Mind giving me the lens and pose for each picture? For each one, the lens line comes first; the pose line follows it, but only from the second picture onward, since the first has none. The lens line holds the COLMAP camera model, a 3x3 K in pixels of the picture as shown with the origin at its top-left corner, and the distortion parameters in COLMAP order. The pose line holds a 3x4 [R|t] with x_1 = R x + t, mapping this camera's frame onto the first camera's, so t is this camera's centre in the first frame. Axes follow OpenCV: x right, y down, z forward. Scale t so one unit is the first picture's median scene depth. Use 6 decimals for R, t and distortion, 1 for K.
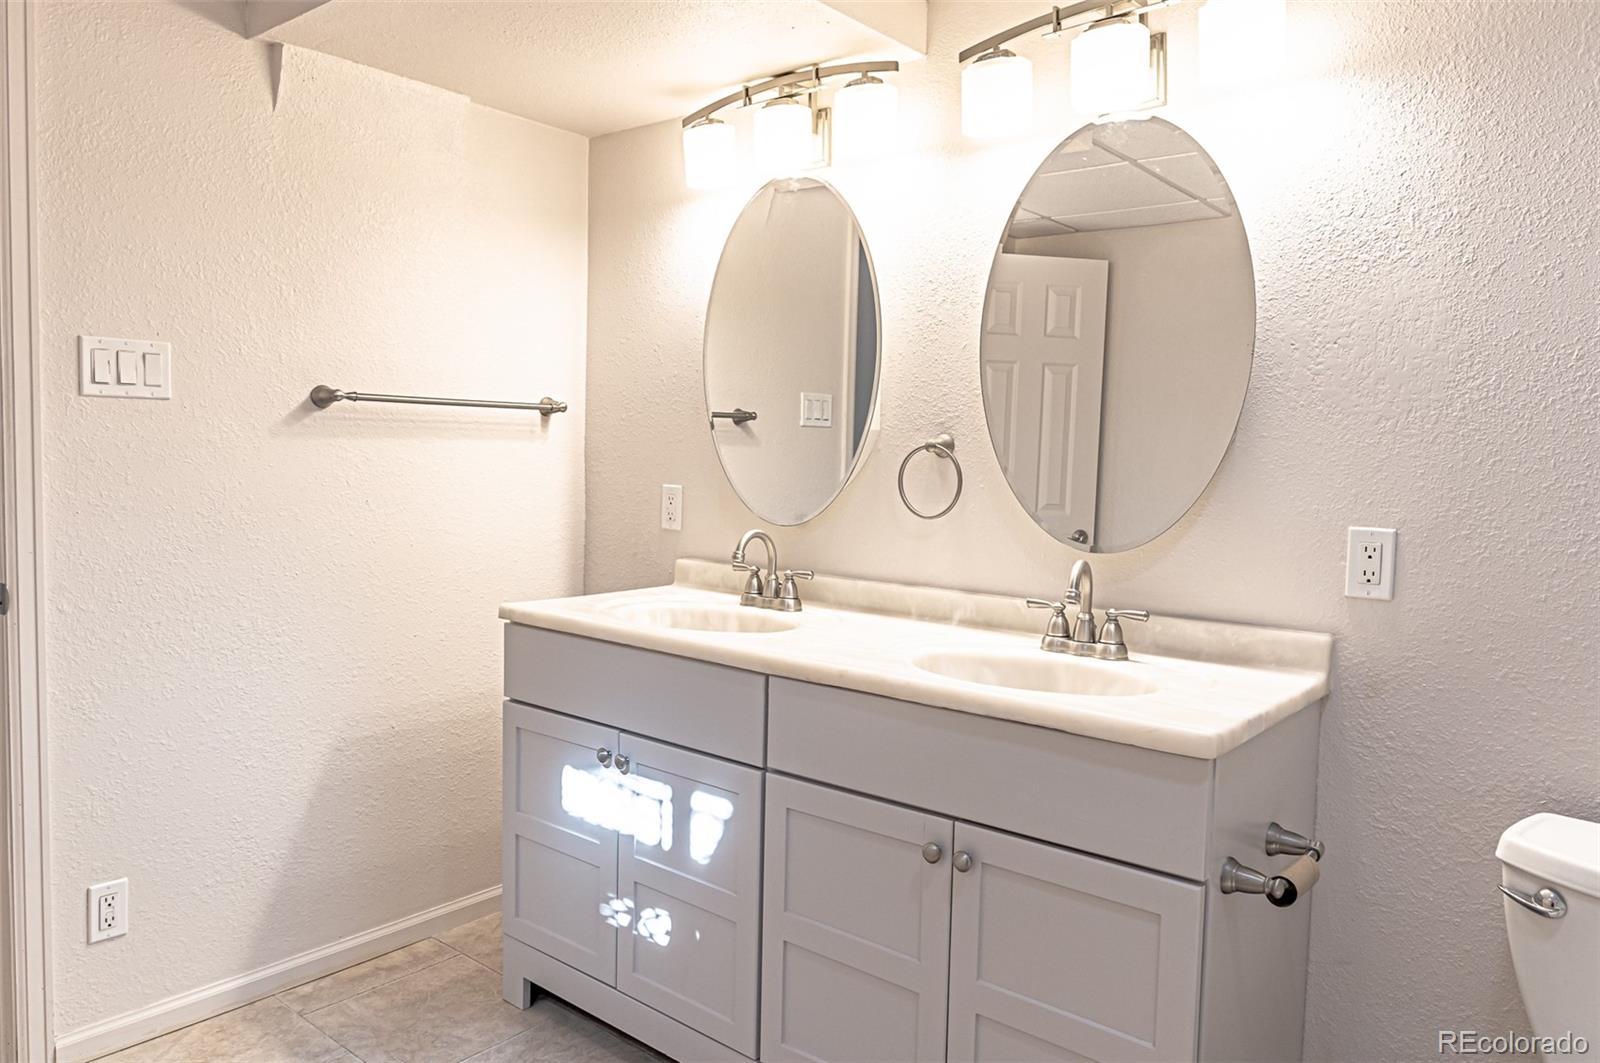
lens RADIAL K [[1104.6, 0, 800.3], [0, 1104.6, 526.6], [0, 0, 1]] dist [-0.000127, -0.004405]
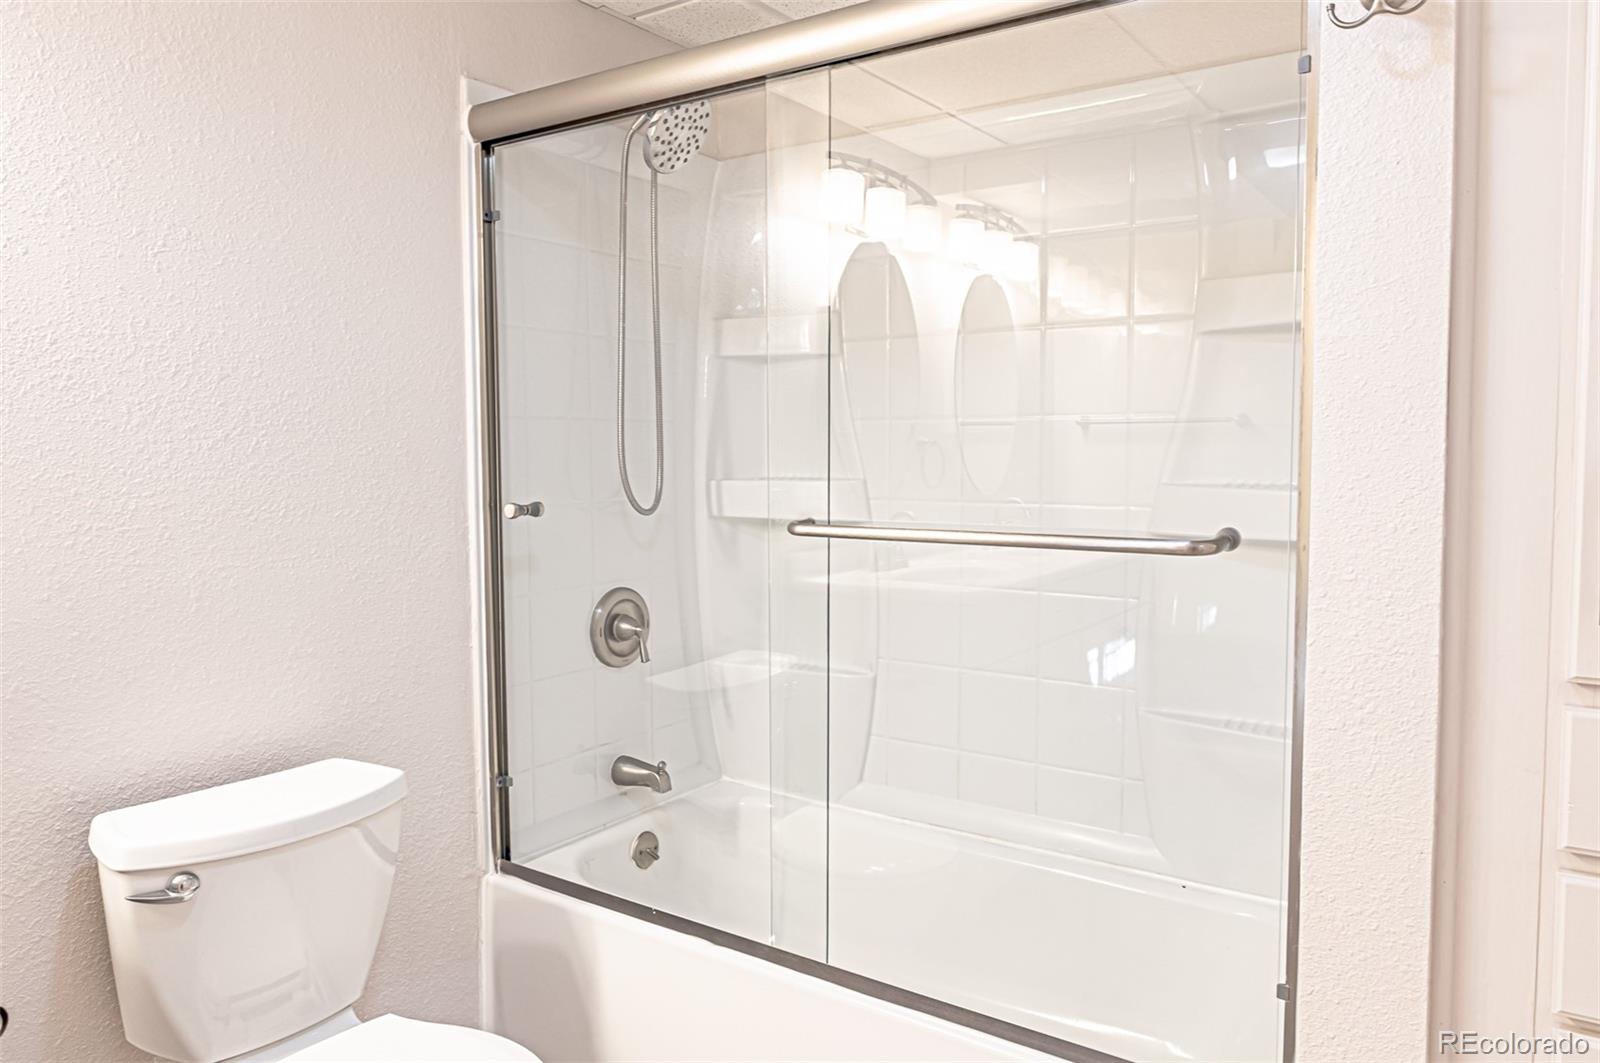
lens RADIAL K [[1104.6, 0, 790.9], [0, 1104.6, 524.5], [0, 0, 1]] dist [-0.000127, -0.004405]
pose [[-0.084318, -0.090425, 0.992327, -0.246594], [0.075471, 0.992434, 0.096847, -0.032046], [-0.993577, 0.083058, -0.076856, 0.358025]]
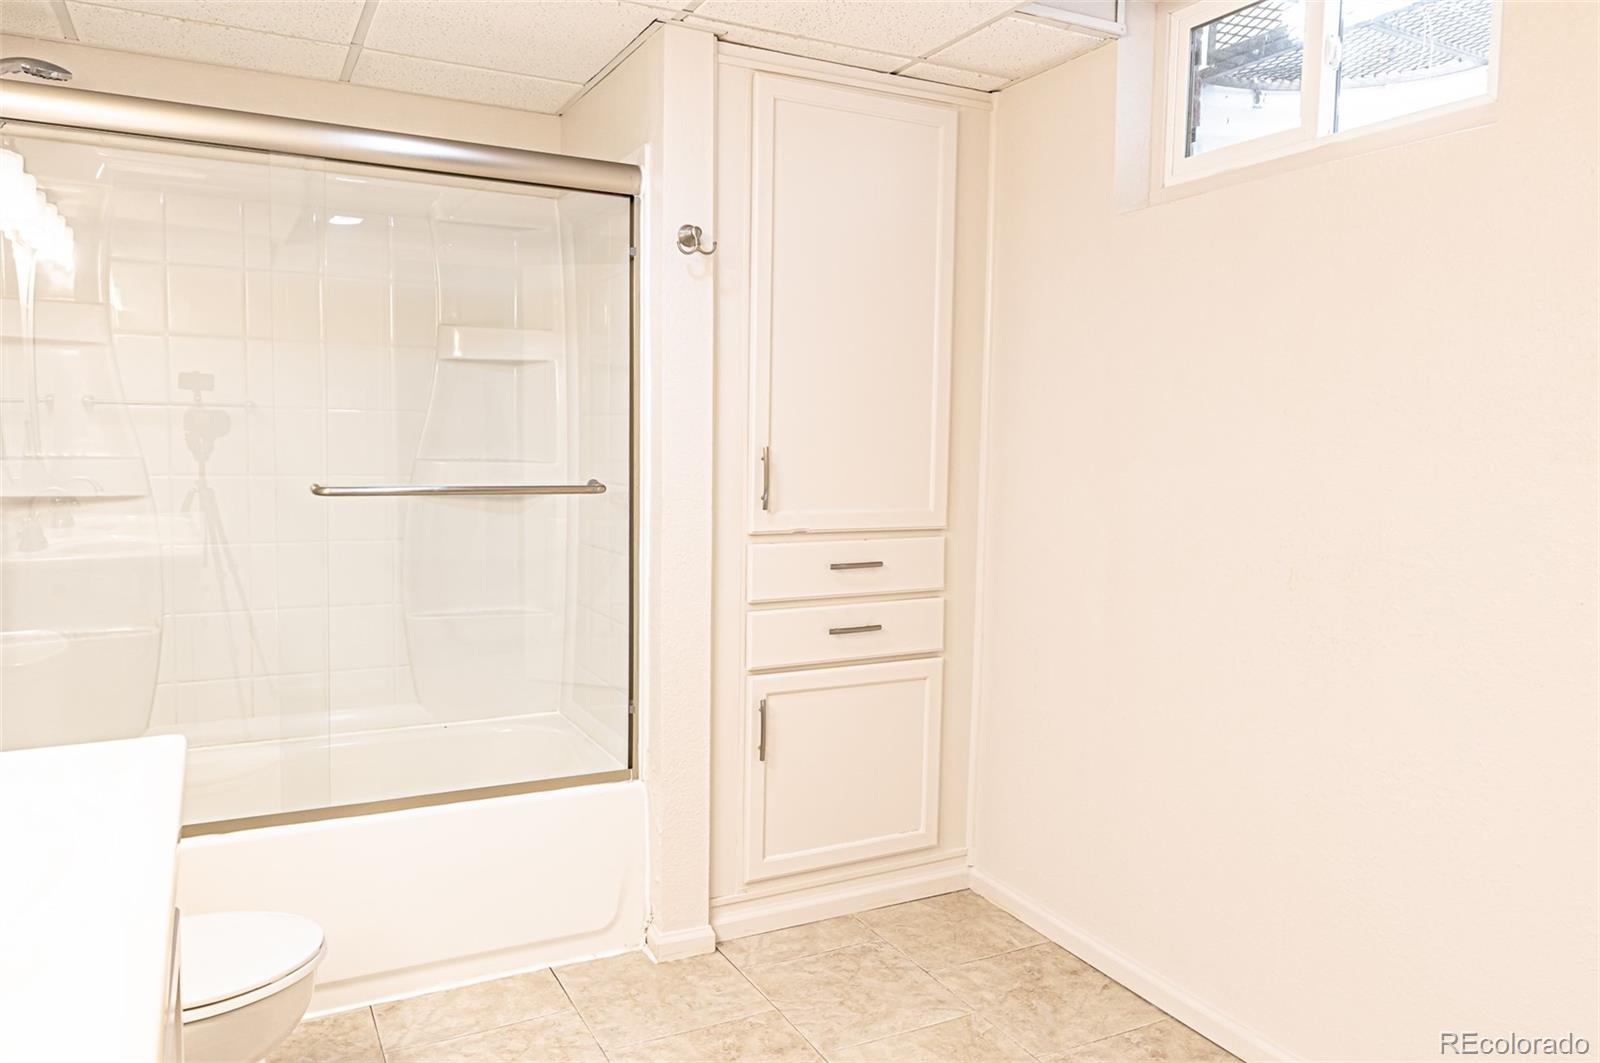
lens RADIAL K [[1104.6, 0, 804.9], [0, 1104.6, 527.2], [0, 0, 1]] dist [-0.000127, -0.004405]
pose [[-0.920696, -0.068618, 0.384200, -0.327446], [-0.007025, 0.987177, 0.159474, -0.098334], [-0.390216, 0.144128, -0.909373, 1.144552]]
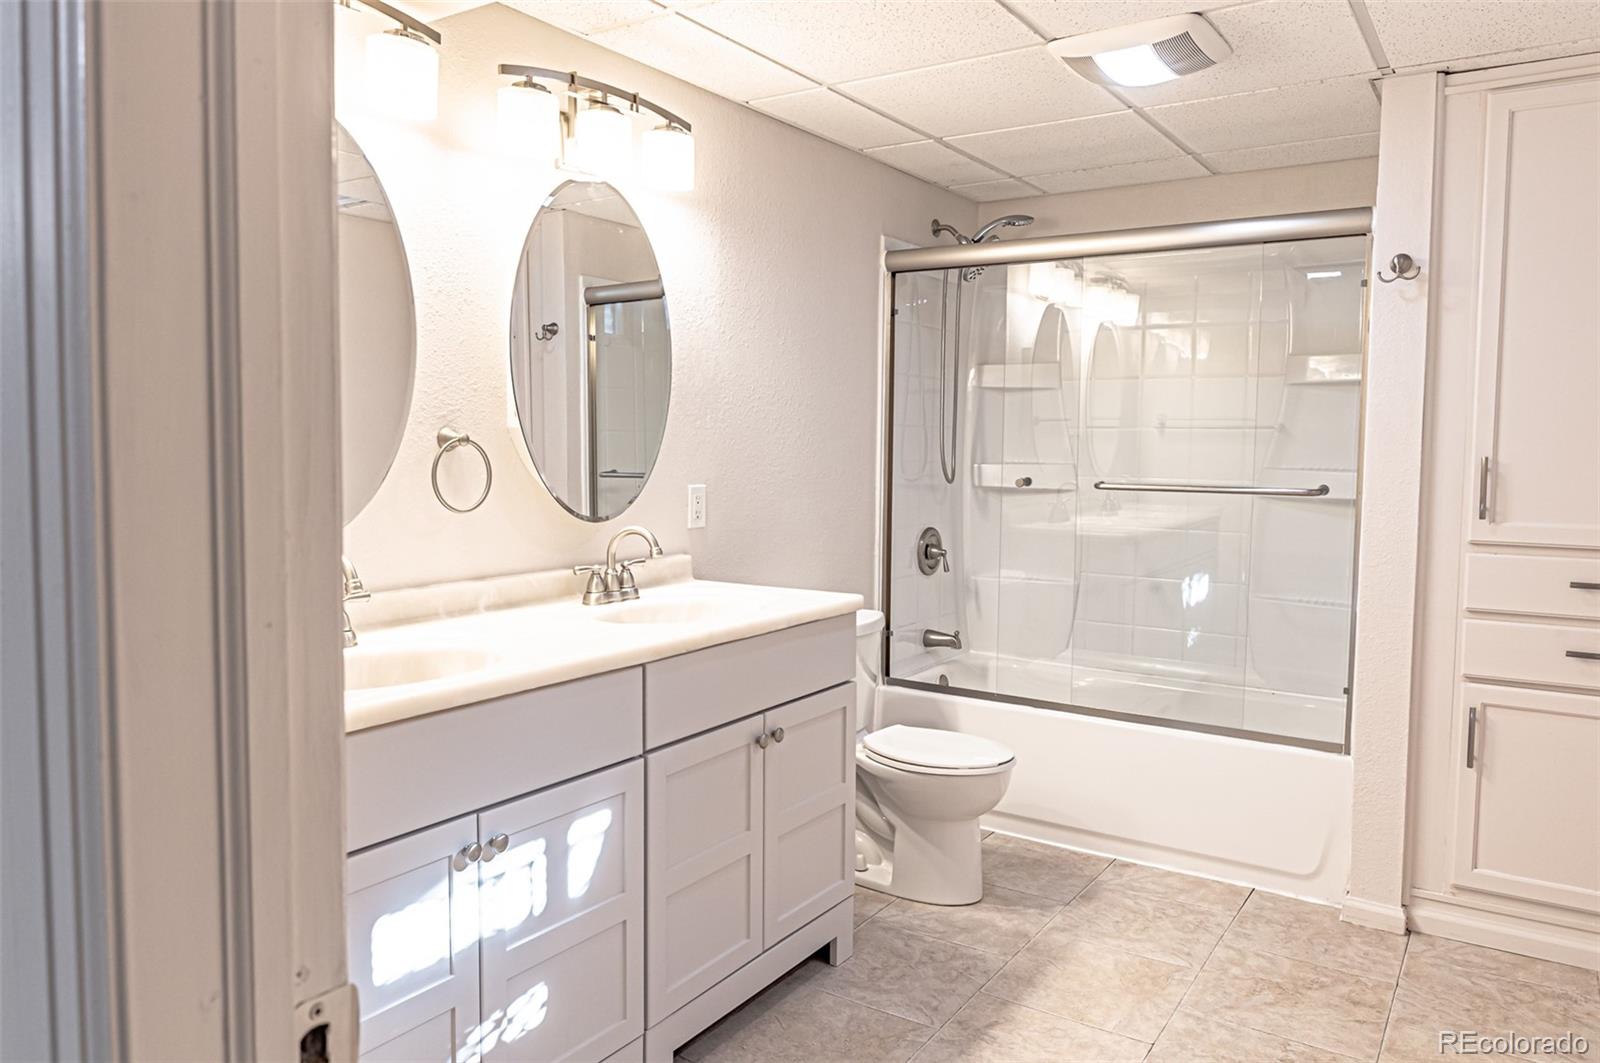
lens RADIAL K [[1104.6, 0, 801.6], [0, 1104.6, 527.1], [0, 0, 1]] dist [-0.000127, -0.004405]
pose [[-0.106594, -0.100314, 0.989229, -1.022242], [0.062926, 0.992223, 0.107398, -0.093334], [-0.992309, 0.073696, -0.099453, 0.904906]]
